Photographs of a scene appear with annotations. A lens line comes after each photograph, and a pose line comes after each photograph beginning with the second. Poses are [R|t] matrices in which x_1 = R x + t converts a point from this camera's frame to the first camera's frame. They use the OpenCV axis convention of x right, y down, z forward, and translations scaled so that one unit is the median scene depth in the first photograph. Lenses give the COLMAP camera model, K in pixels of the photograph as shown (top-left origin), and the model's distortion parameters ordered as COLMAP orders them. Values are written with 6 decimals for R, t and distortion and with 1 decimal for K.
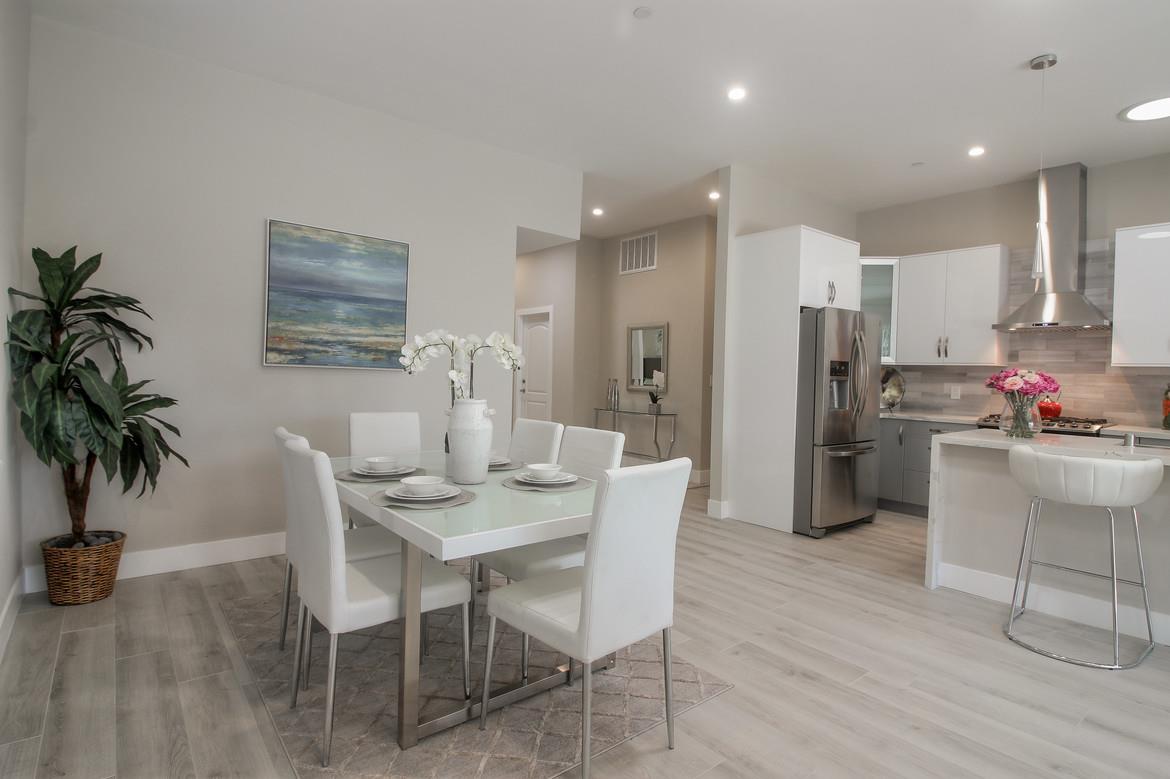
lens RADIAL K [[593.9, 0, 583.8], [0, 593.9, 385.7], [0, 0, 1]] dist [-0.001522, -0.000605]
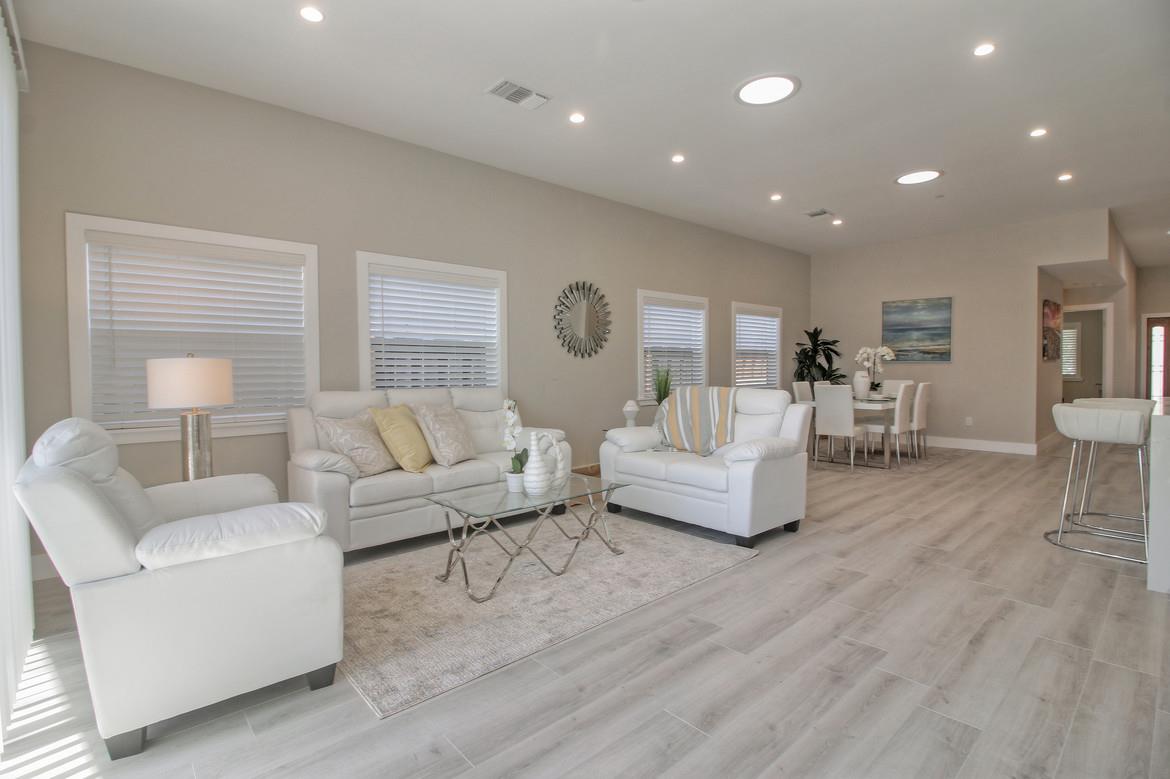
lens RADIAL K [[552.1, 0, 577.5], [0, 552.1, 384.0], [0, 0, 1]] dist [0.002062, -0.014773]
pose [[0.048153, 0.002749, -0.998836, 1.460173], [-0.013581, 0.999906, 0.002097, 0.060198], [0.998748, 0.013464, 0.048186, -0.308226]]
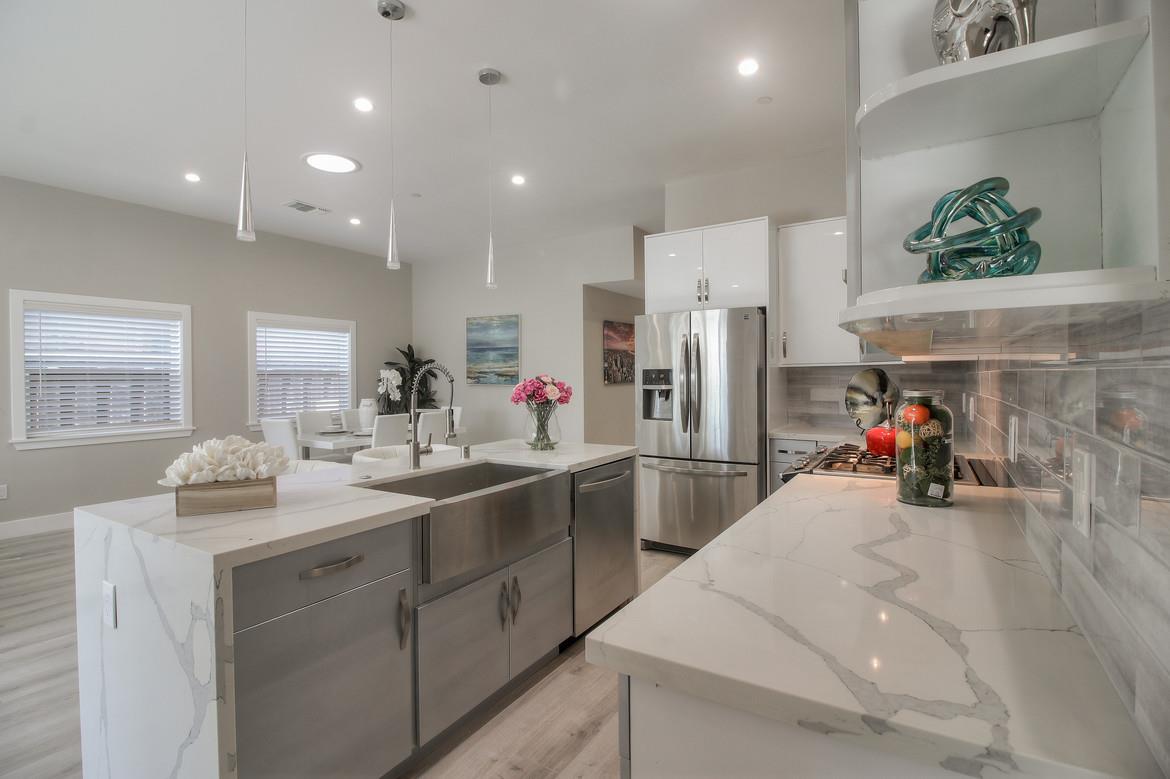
lens RADIAL K [[552.1, 0, 577.5], [0, 552.1, 384.0], [0, 0, 1]] dist [0.002062, -0.014773]
pose [[0.315824, -0.016729, -0.948670, 1.338949], [-0.008081, 0.999761, -0.020320, 0.001751], [0.948783, 0.014084, 0.315613, 0.655455]]
